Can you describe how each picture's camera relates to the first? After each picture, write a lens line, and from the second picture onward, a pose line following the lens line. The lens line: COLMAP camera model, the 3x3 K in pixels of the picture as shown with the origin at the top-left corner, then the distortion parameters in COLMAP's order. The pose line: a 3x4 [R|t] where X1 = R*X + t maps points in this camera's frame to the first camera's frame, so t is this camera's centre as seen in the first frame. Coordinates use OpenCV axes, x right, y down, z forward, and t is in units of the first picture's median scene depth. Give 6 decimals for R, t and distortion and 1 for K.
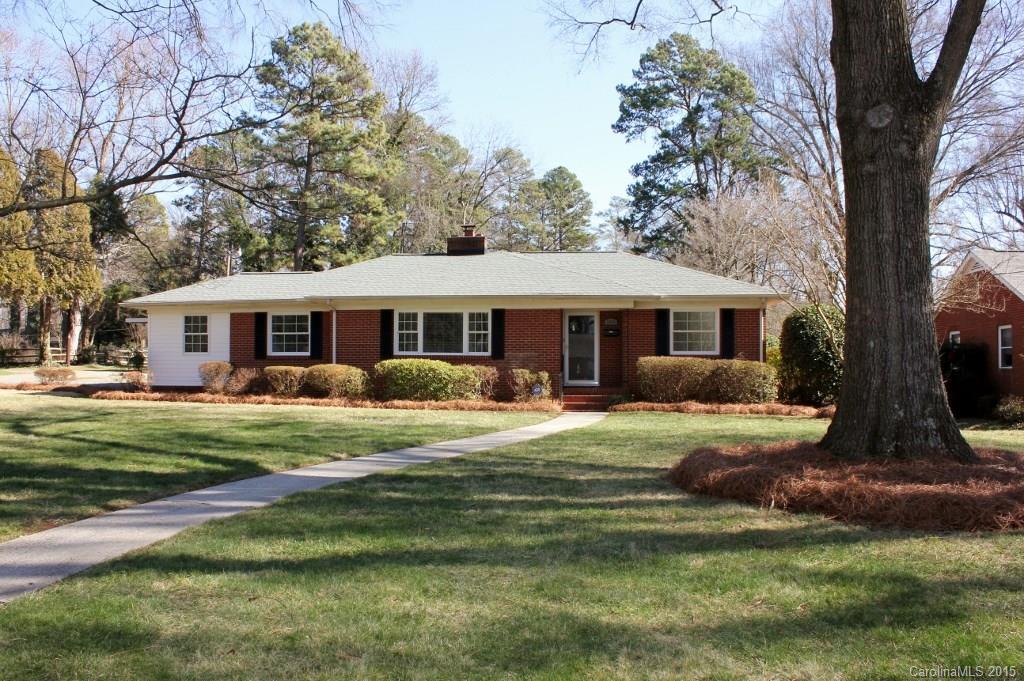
lens RADIAL K [[848.0, 0, 507.6], [0, 848.0, 351.4], [0, 0, 1]] dist [-0.169547, 0.149907]
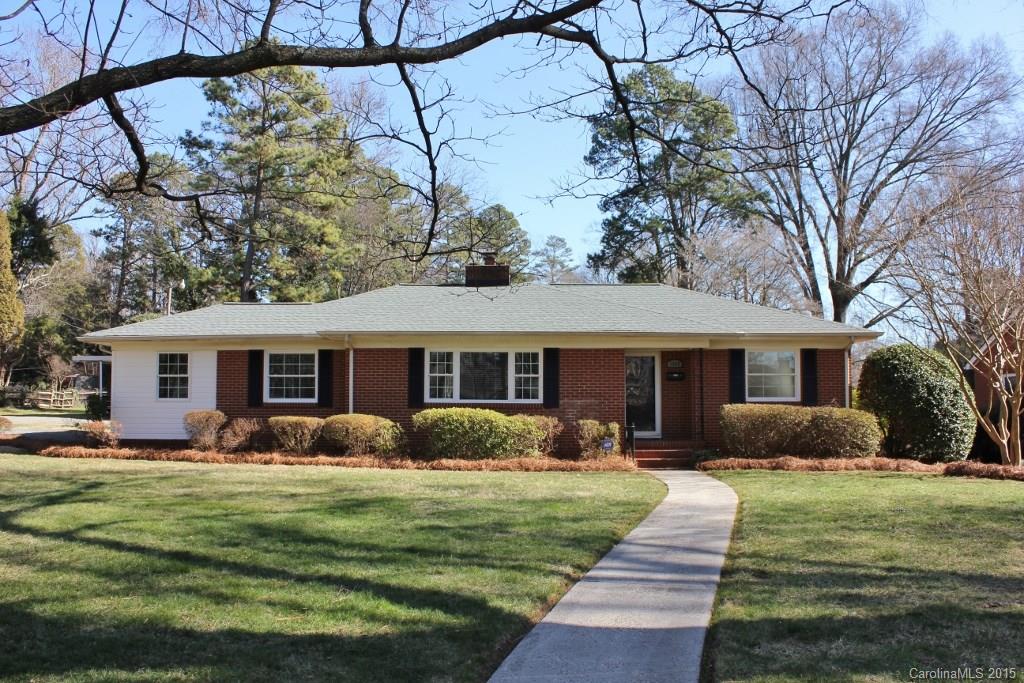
lens RADIAL K [[848.0, 0, 507.6], [0, 848.0, 352.4], [0, 0, 1]] dist [-0.169547, 0.149907]
pose [[0.994553, 0.005390, 0.104092, -0.135457], [-0.000442, 0.998871, -0.047500, -0.005431], [-0.104230, 0.047195, 0.993433, 0.156351]]
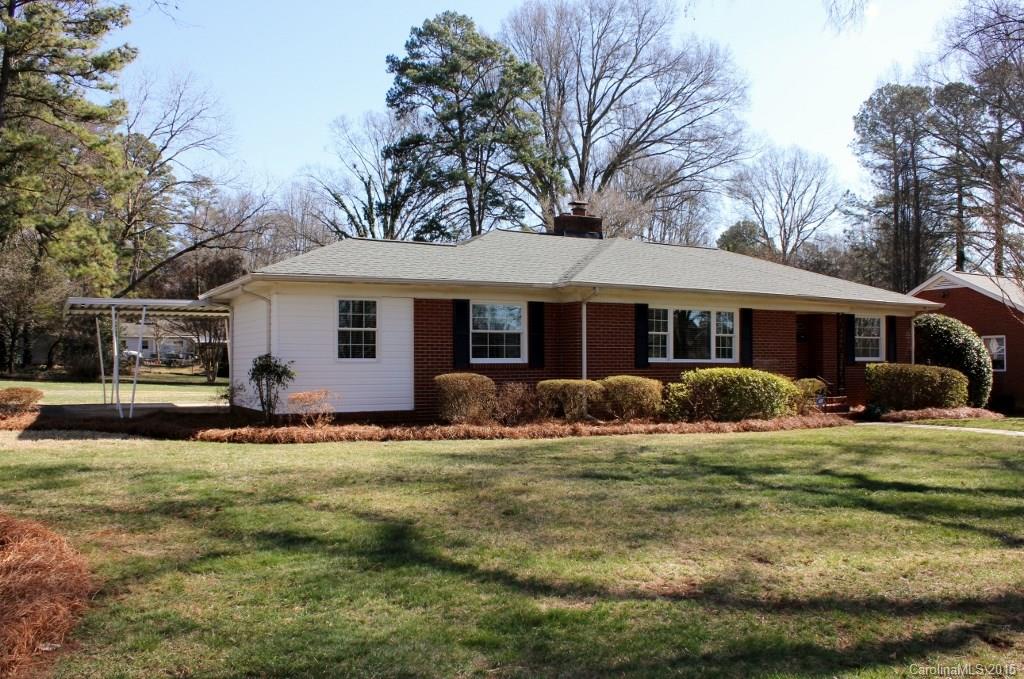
lens RADIAL K [[848.0, 0, 507.6], [0, 848.0, 350.4], [0, 0, 1]] dist [-0.169547, 0.149907]
pose [[0.819320, 0.002487, 0.573332, -0.669346], [-0.007878, 0.999945, 0.006919, -0.010620], [-0.573283, -0.010186, 0.819294, 0.414866]]
